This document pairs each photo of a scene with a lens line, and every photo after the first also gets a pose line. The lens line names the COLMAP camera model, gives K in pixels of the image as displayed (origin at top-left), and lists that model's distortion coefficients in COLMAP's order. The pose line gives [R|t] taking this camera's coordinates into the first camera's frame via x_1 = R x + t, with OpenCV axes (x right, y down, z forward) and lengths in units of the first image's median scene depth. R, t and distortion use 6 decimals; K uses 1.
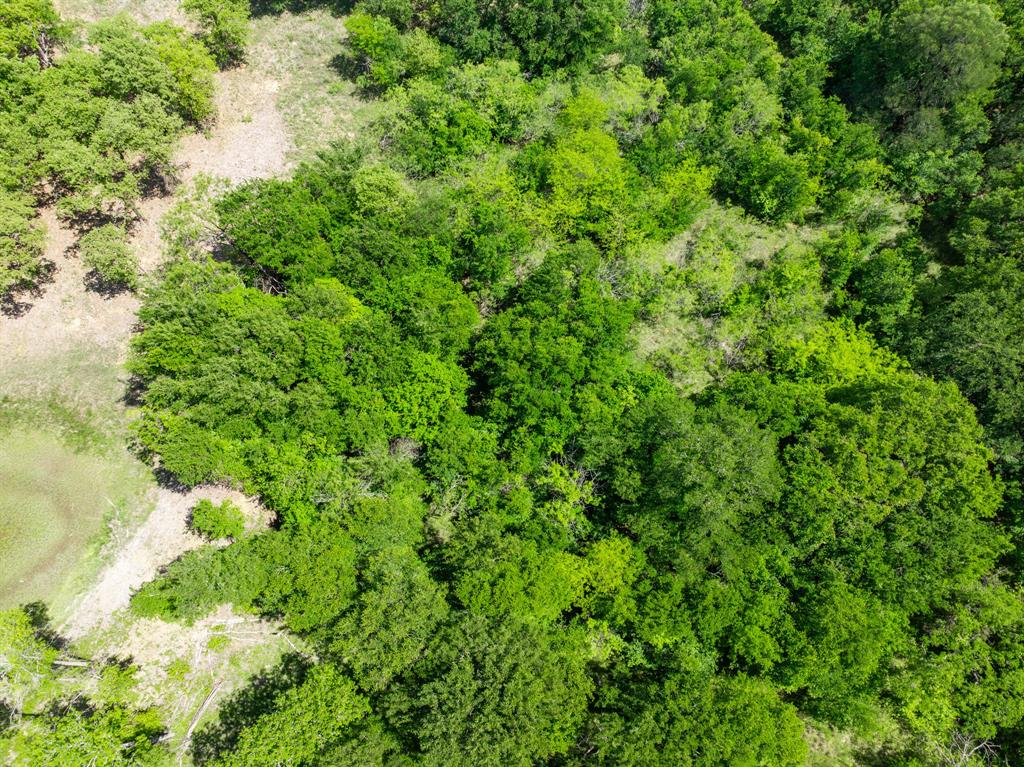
lens RADIAL K [[717.5, 0, 513.1], [0, 717.5, 381.8], [0, 0, 1]] dist [-0.038356, 0.023376]
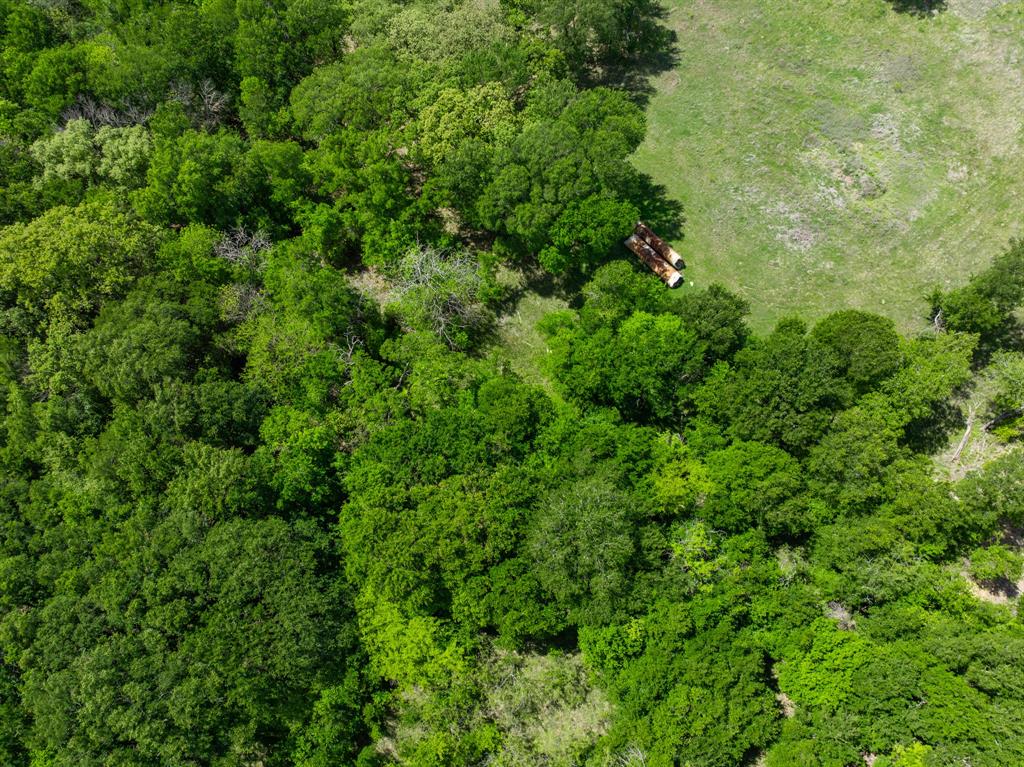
lens RADIAL K [[717.5, 0, 515.9], [0, 717.5, 380.4], [0, 0, 1]] dist [-0.038356, 0.023376]
pose [[-0.989751, -0.131035, 0.056773, 0.352614], [0.132863, -0.699198, 0.702474, -0.530380], [-0.052353, 0.702817, 0.709442, 0.004645]]
